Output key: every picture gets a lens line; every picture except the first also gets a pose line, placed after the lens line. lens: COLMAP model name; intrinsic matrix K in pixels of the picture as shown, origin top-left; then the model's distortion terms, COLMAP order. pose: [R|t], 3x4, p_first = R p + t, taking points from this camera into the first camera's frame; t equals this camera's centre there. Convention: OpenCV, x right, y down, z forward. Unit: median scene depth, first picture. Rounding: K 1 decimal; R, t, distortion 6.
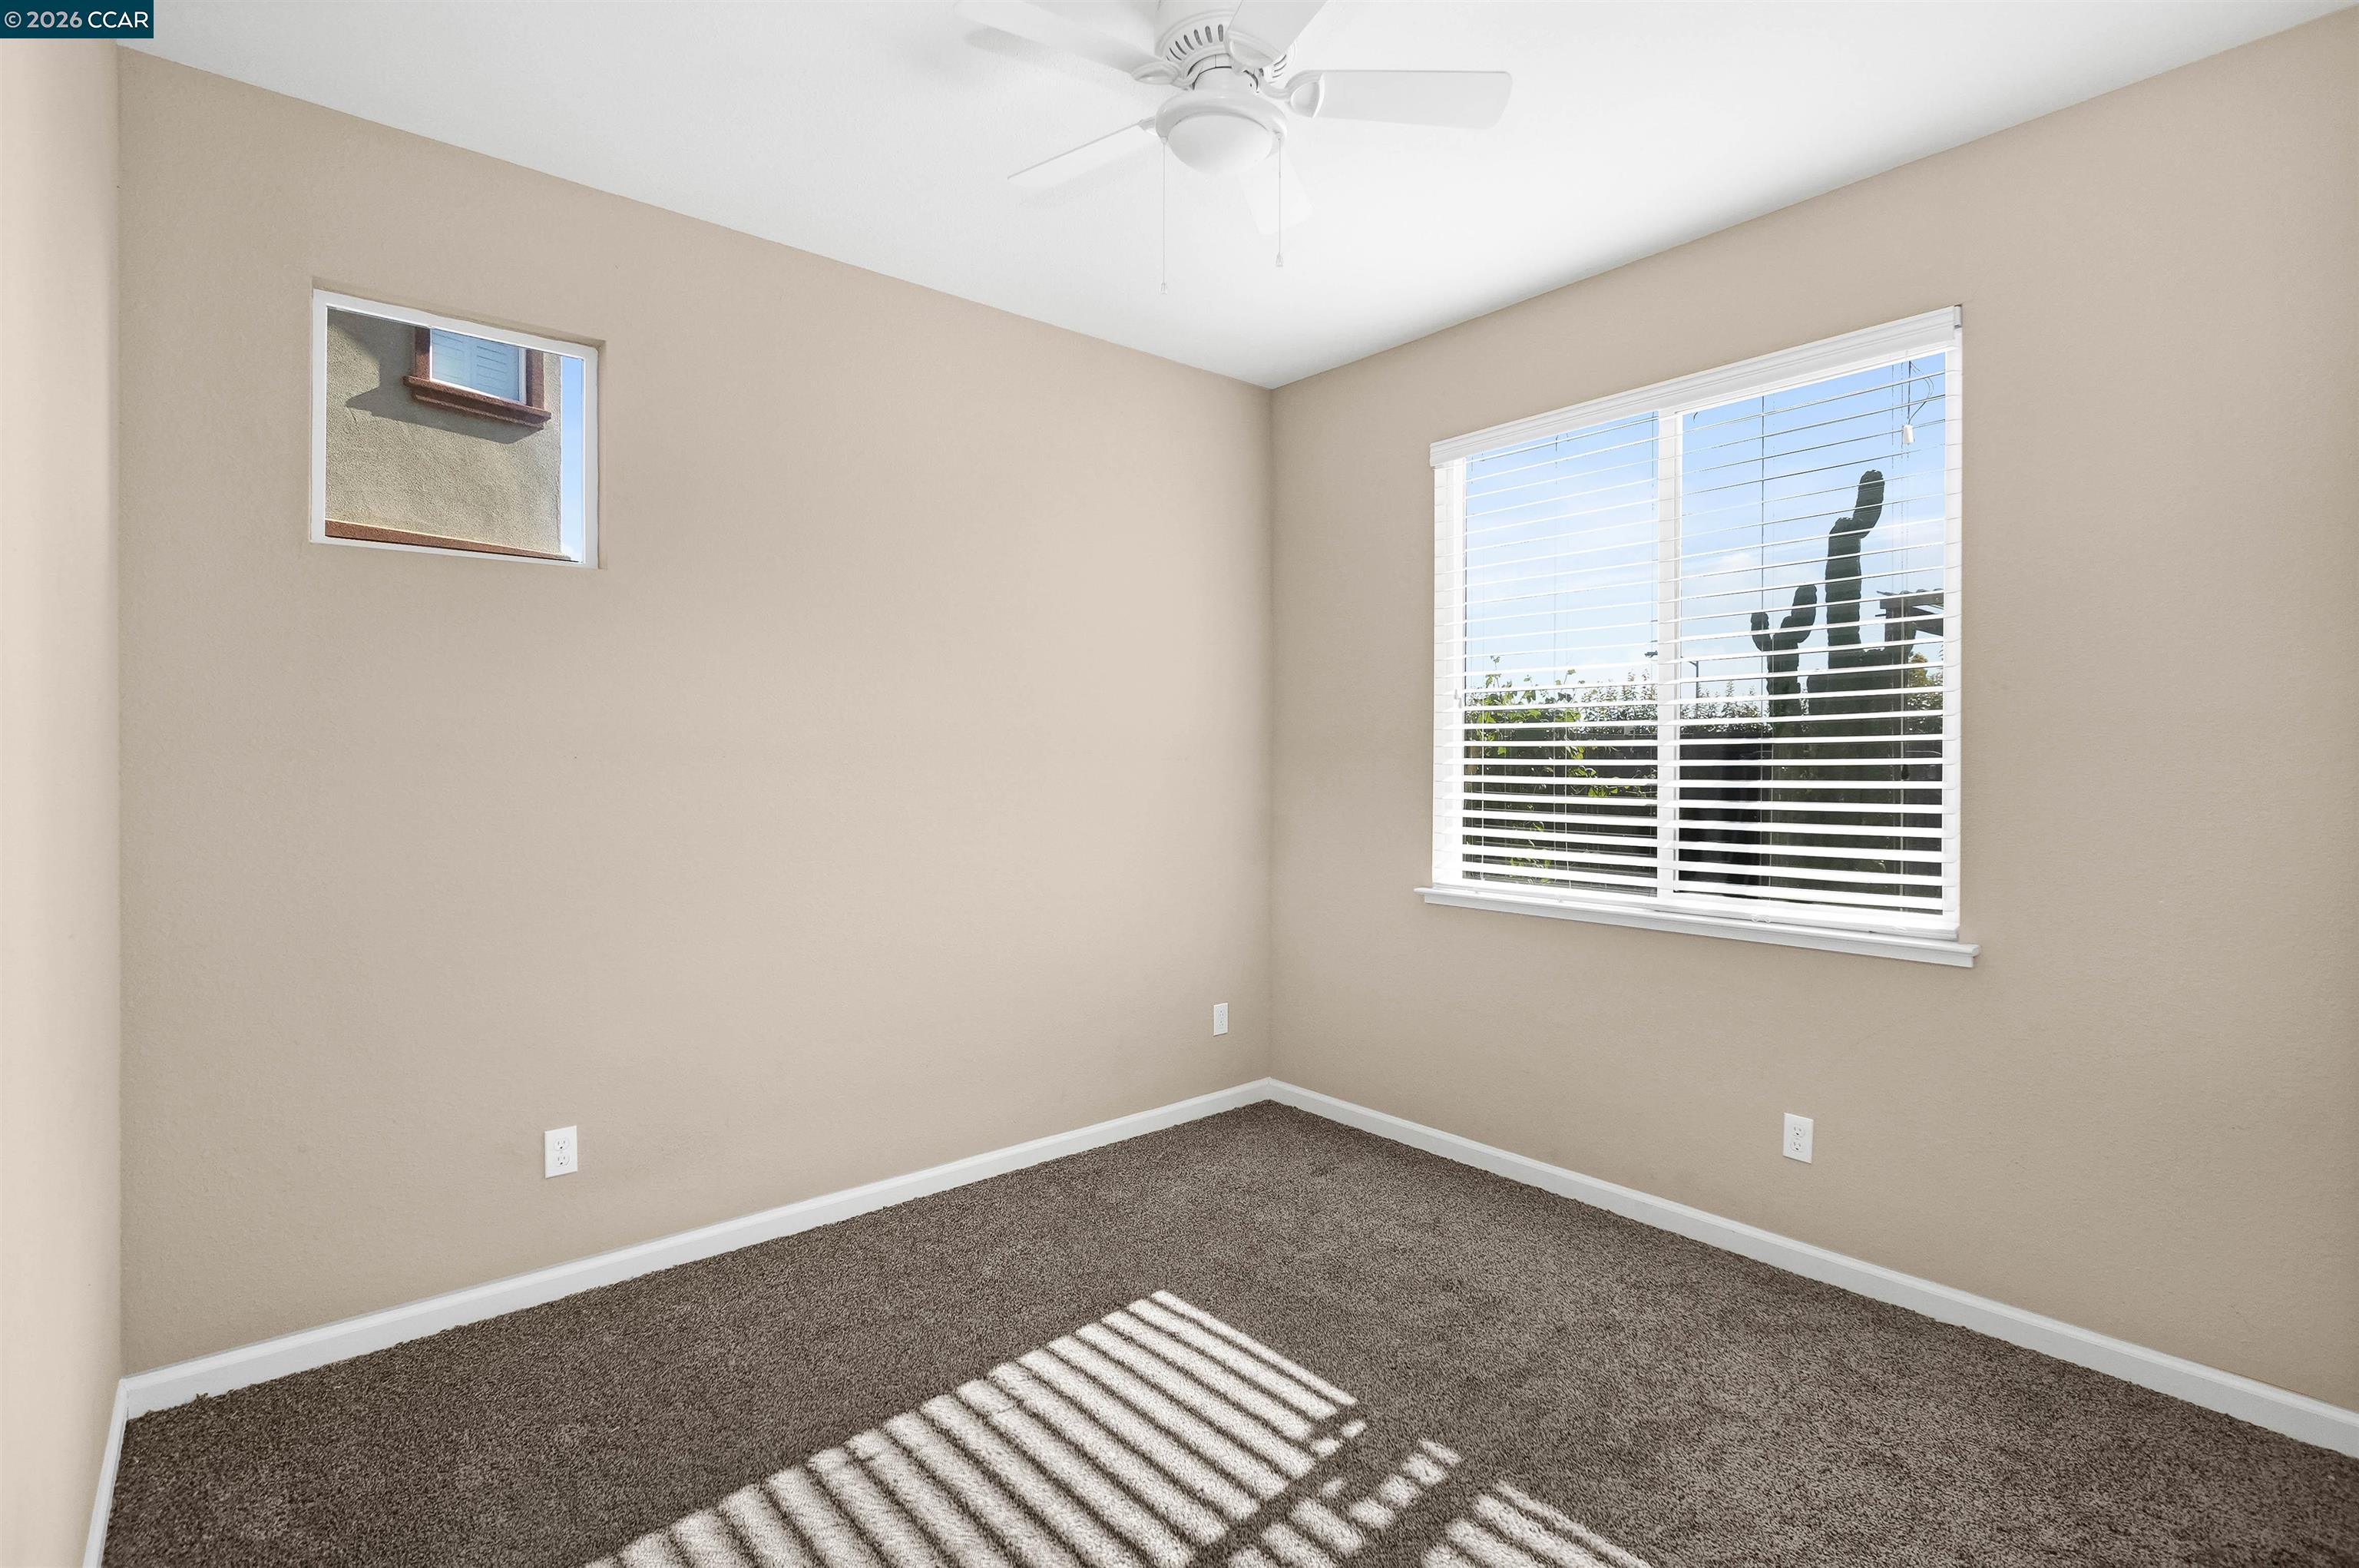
lens RADIAL K [[1112.6, 0, 1177.5], [0, 1112.6, 779.1], [0, 0, 1]] dist [-0.003981, 0.001391]
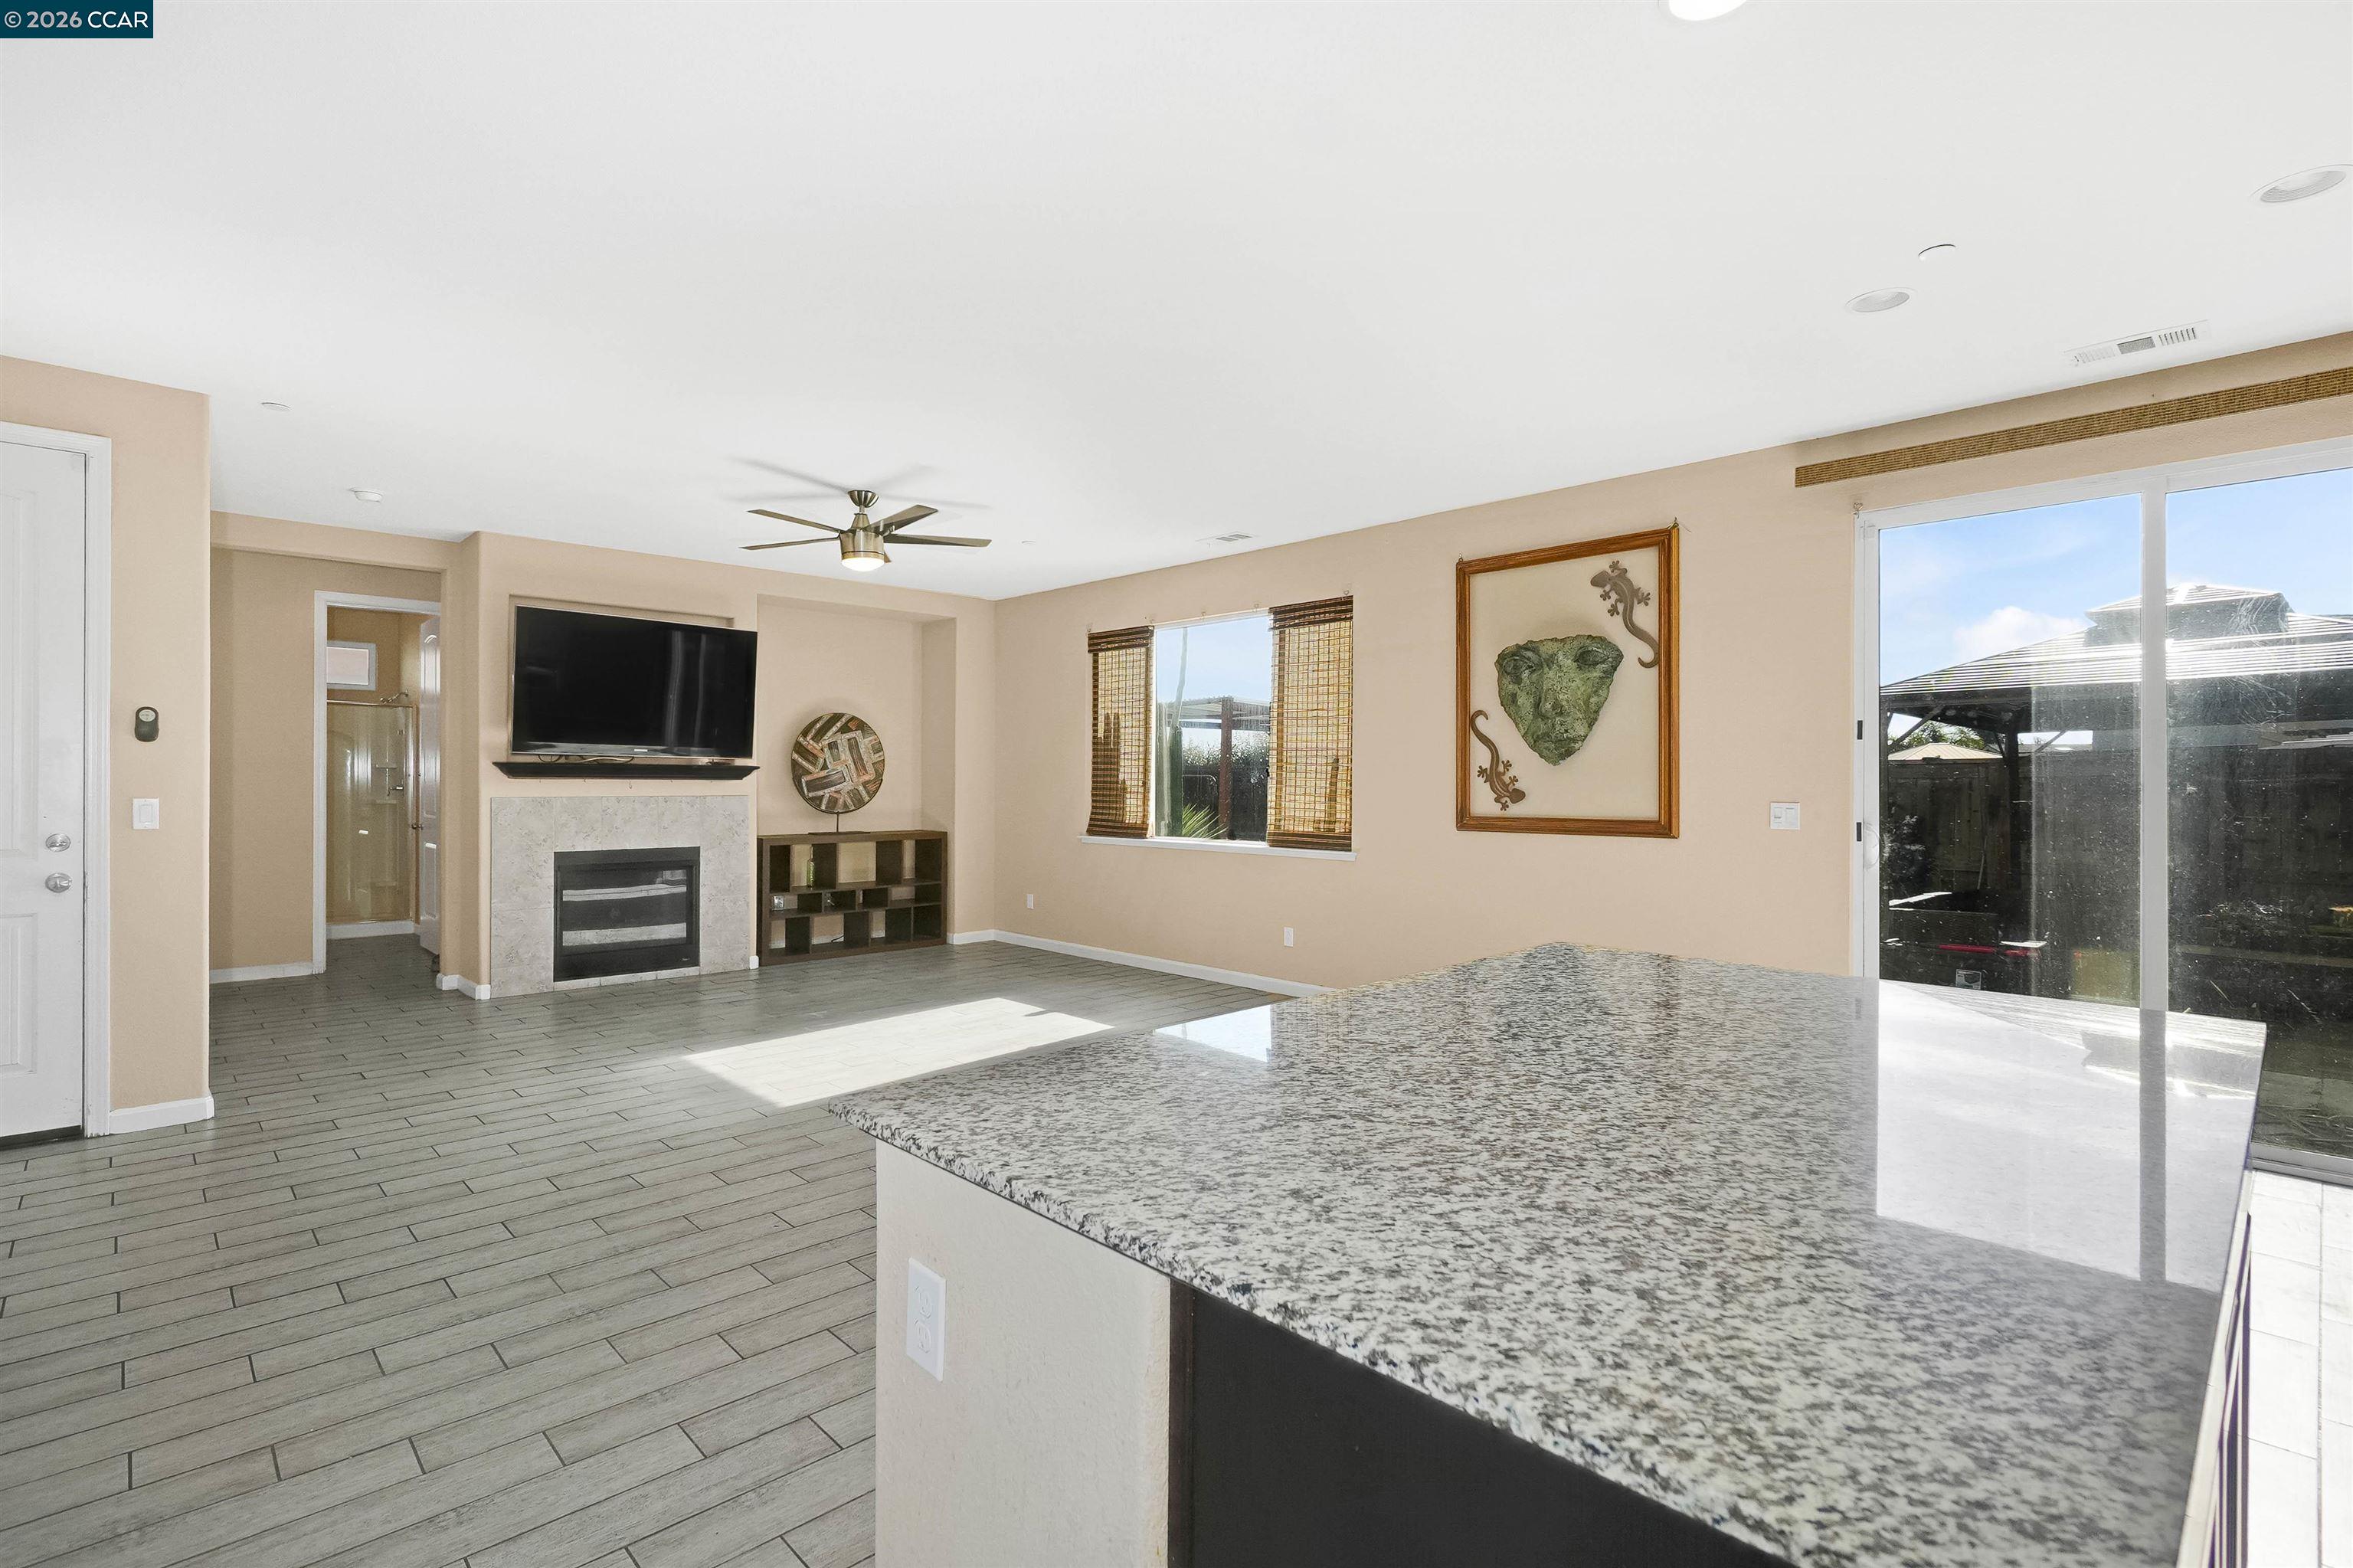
lens RADIAL K [[1109.9, 0, 1173.4], [0, 1109.9, 784.7], [0, 0, 1]] dist [-0.003981, 0.001391]
pose [[0.997864, -0.000209, 0.065331, 0.282140], [0.000078, 0.999998, 0.002007, -0.012452], [-0.065331, -0.001998, 0.997862, -1.223170]]
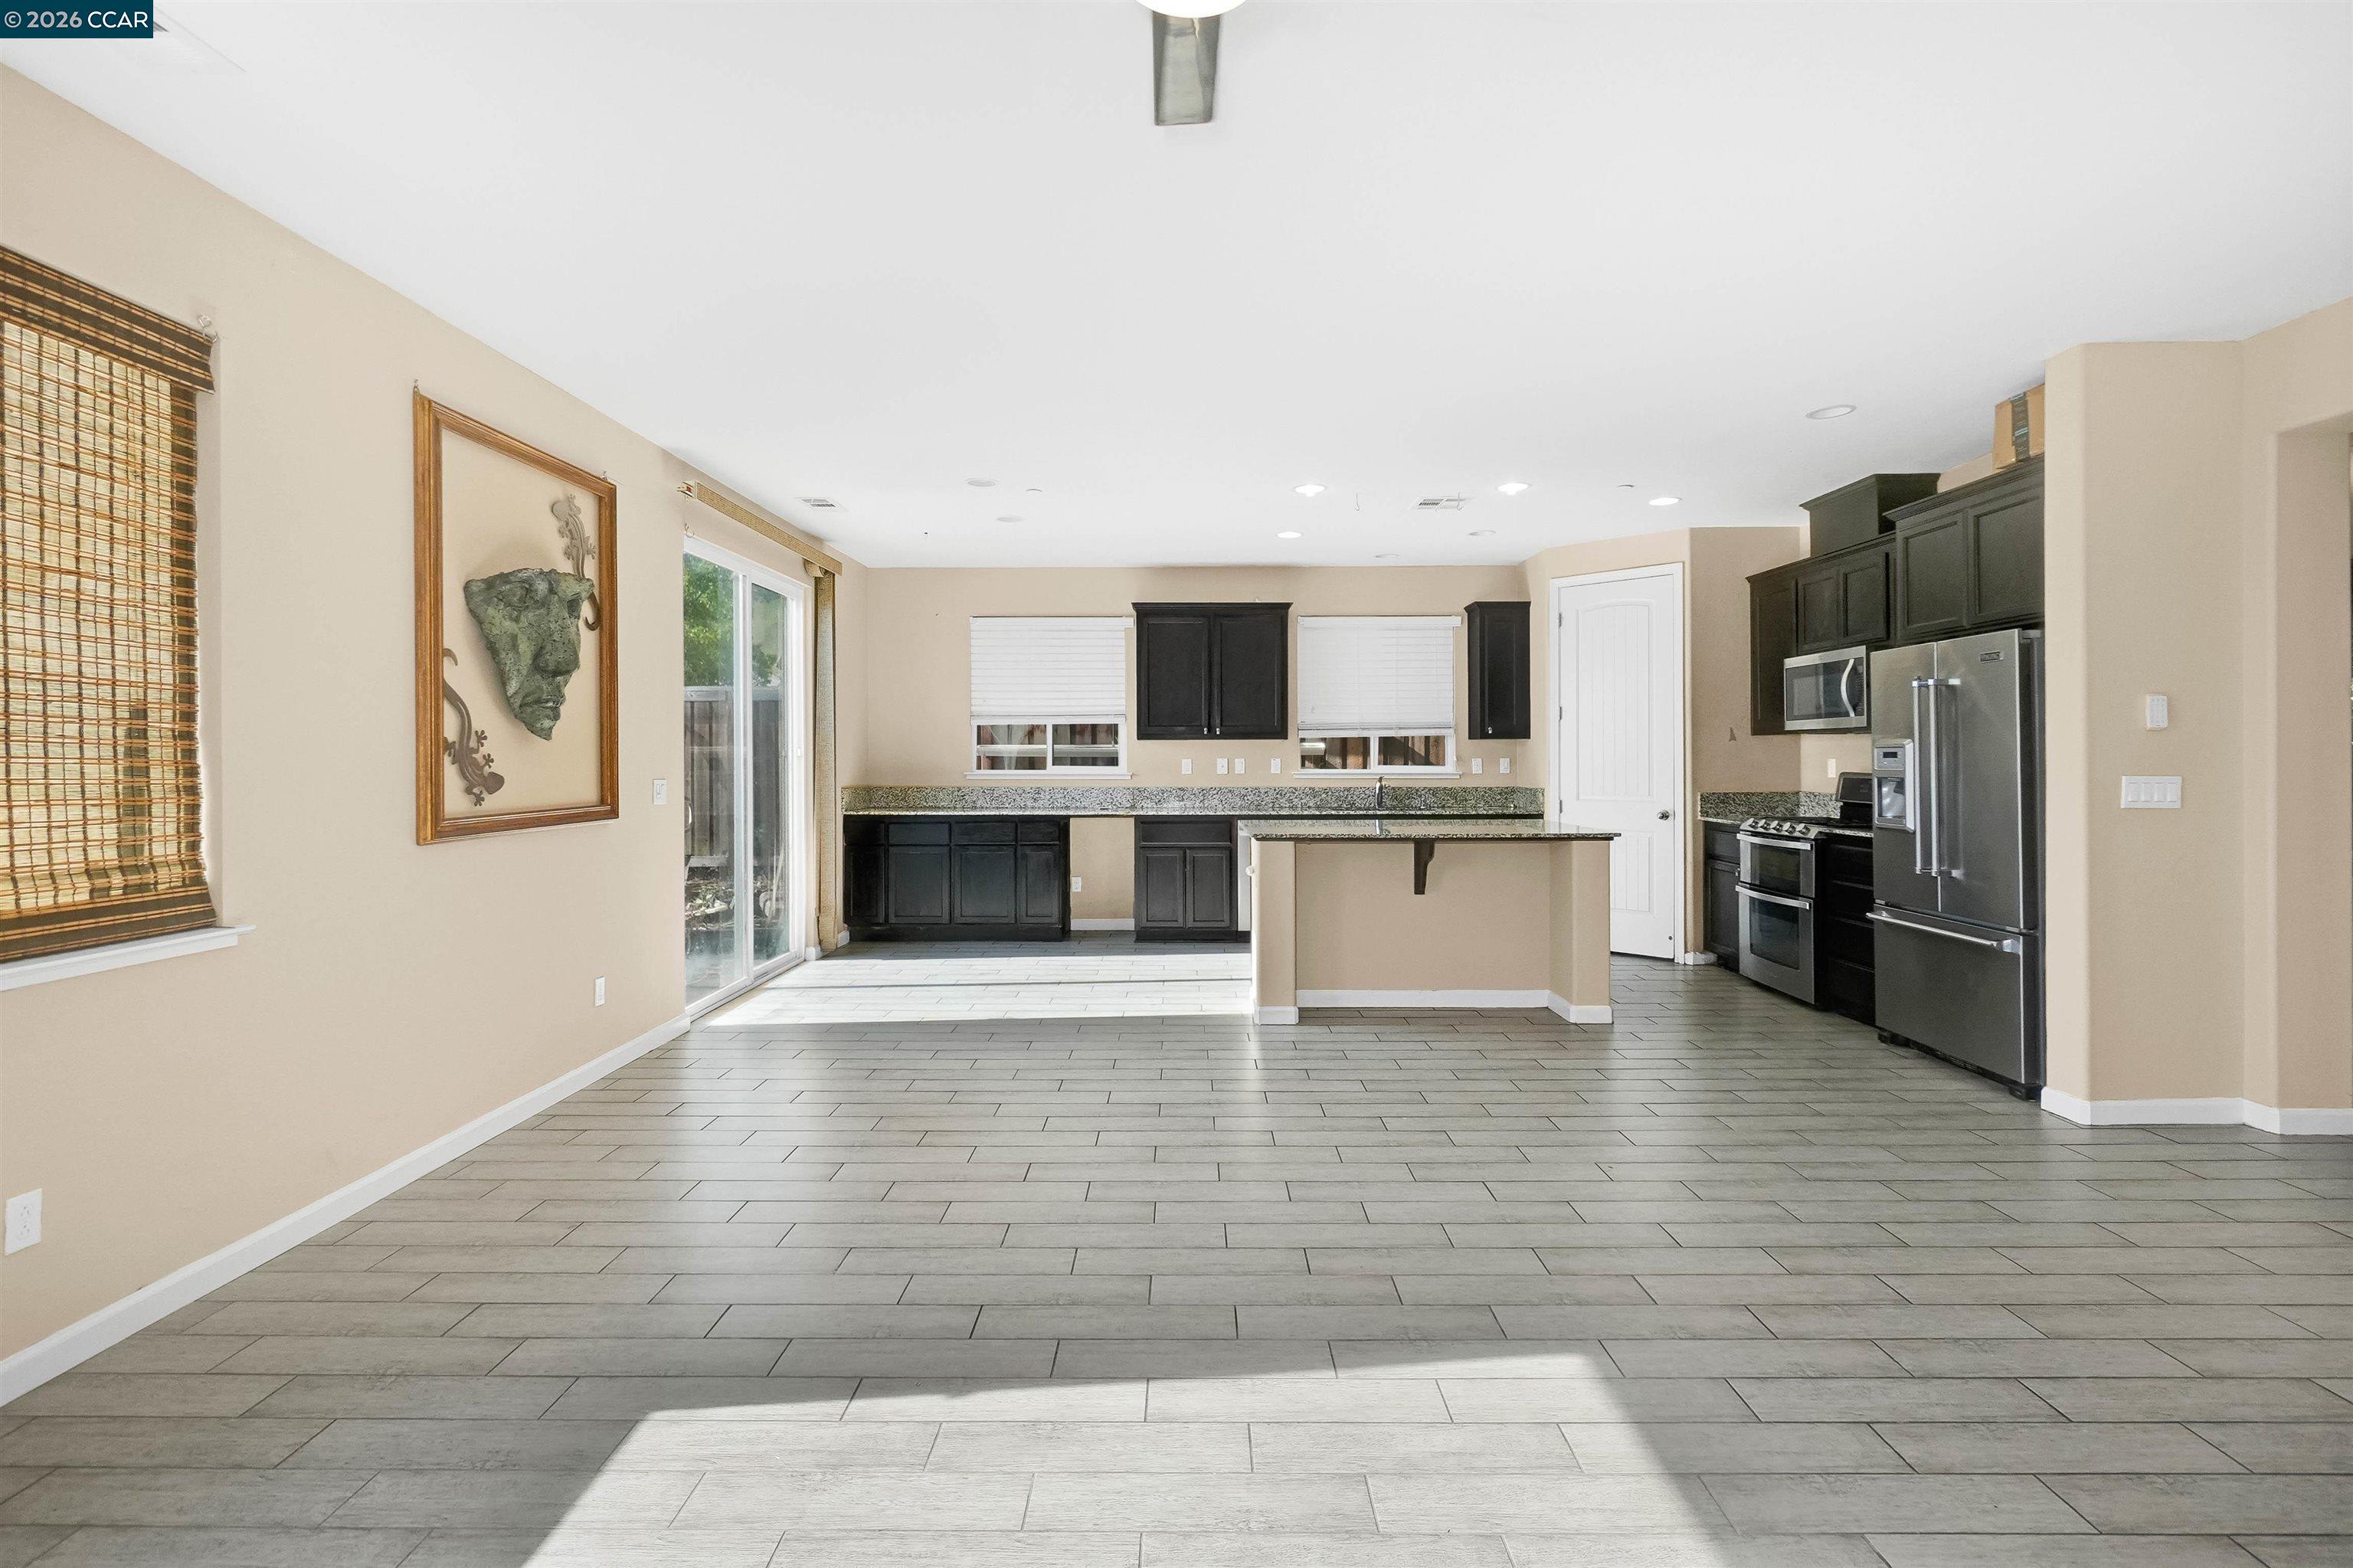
lens RADIAL K [[1109.9, 0, 1170.2], [0, 1109.9, 764.8], [0, 0, 1]] dist [-0.003981, 0.001391]
pose [[-0.755205, -0.004298, 0.655474, -0.315231], [0.002033, 0.999958, 0.008898, -0.019467], [-0.655485, 0.008052, -0.755165, 0.654578]]
